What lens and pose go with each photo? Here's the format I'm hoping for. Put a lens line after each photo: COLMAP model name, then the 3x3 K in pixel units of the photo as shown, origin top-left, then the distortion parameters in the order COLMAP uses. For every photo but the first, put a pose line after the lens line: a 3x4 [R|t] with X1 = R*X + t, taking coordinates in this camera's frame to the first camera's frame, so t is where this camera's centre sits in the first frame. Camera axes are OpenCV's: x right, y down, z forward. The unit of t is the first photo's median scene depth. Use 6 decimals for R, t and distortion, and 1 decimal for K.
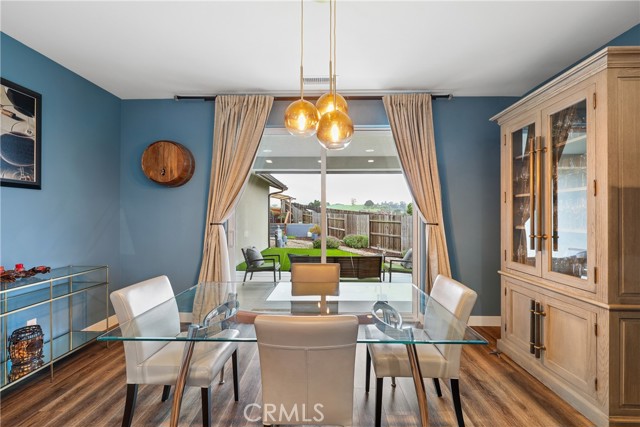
lens RADIAL K [[260.8, 0, 319.3], [0, 260.8, 216.9], [0, 0, 1]] dist [-0.002400, 0.001473]
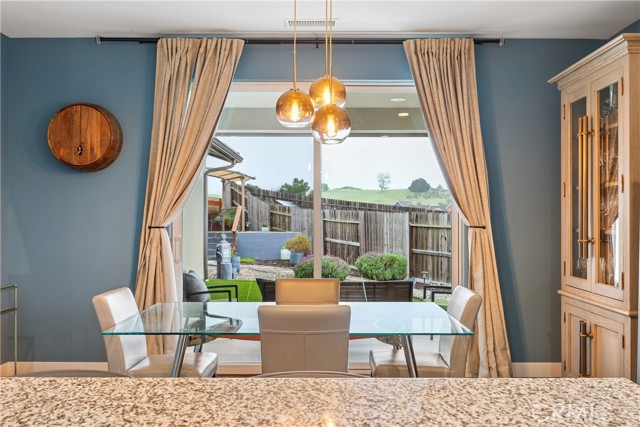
lens RADIAL K [[607.5, 0, 322.6], [0, 607.5, 218.6], [0, 0, 1]] dist [0.014698, 0.000000]
pose [[0.999563, -0.001143, 0.029524, -0.017679], [0.001079, 0.999997, 0.002204, 0.001991], [-0.029526, -0.002172, 0.999562, -0.594005]]
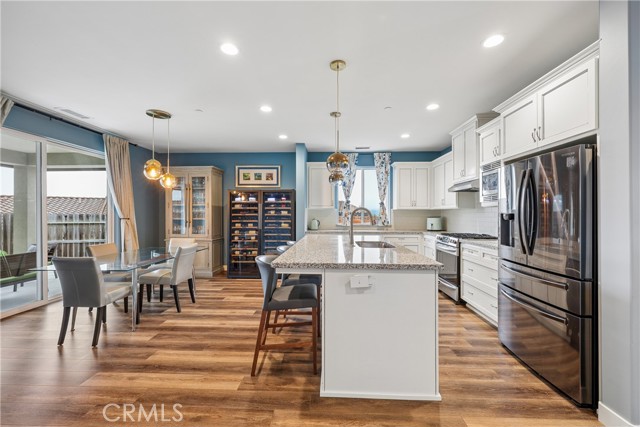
lens RADIAL K [[260.8, 0, 325.7], [0, 260.8, 214.5], [0, 0, 1]] dist [-0.002400, 0.001473]
pose [[0.006535, -0.001747, 0.999977, -1.242703], [0.003071, 0.999994, 0.001726, 0.001833], [-0.999974, 0.003060, 0.006540, -0.282087]]
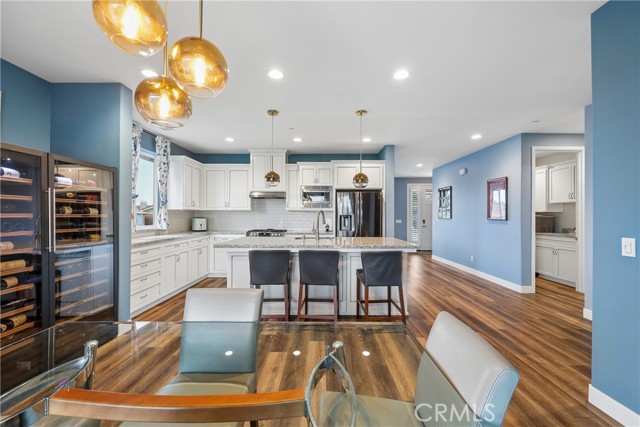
lens RADIAL K [[260.8, 0, 317.7], [0, 260.8, 213.3], [0, 0, 1]] dist [-0.002400, 0.001473]
pose [[-0.999916, -0.004650, -0.012102, -0.197099], [-0.004616, 0.999985, -0.002853, -0.004299], [0.012116, -0.002797, -0.999923, 0.881844]]
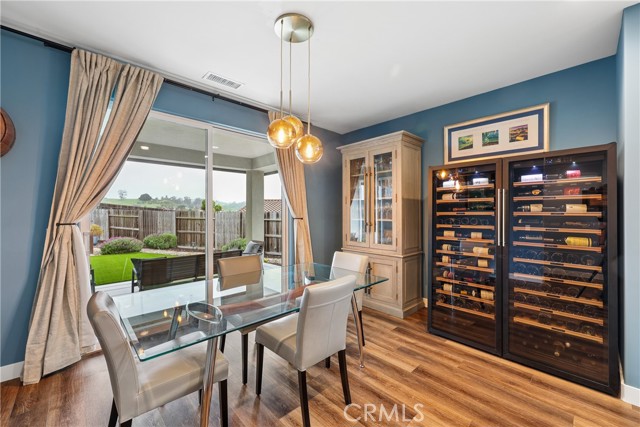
lens RADIAL K [[260.8, 0, 320.3], [0, 260.8, 212.4], [0, 0, 1]] dist [-0.002400, 0.001473]
pose [[0.708841, -0.001965, 0.705366, -0.423432], [0.004103, 0.999991, -0.001338, -0.000846], [-0.705357, 0.003843, 0.708842, 0.000620]]
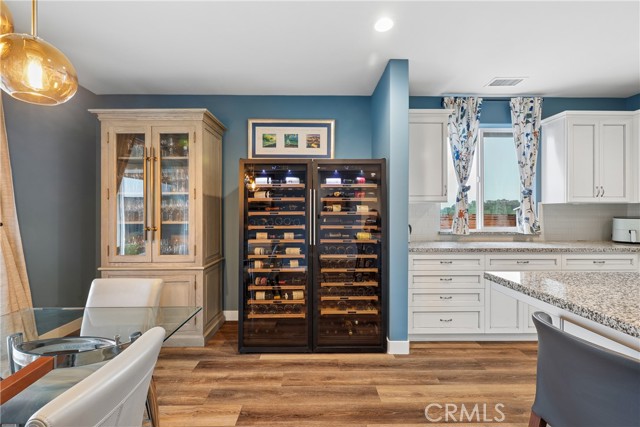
lens RADIAL K [[260.8, 0, 324.0], [0, 260.8, 209.6], [0, 0, 1]] dist [-0.002400, 0.001473]
pose [[-0.048864, 0.006722, 0.998783, -0.293724], [0.004545, 0.999968, -0.006508, -0.002299], [-0.998795, 0.004222, -0.048893, 0.174188]]
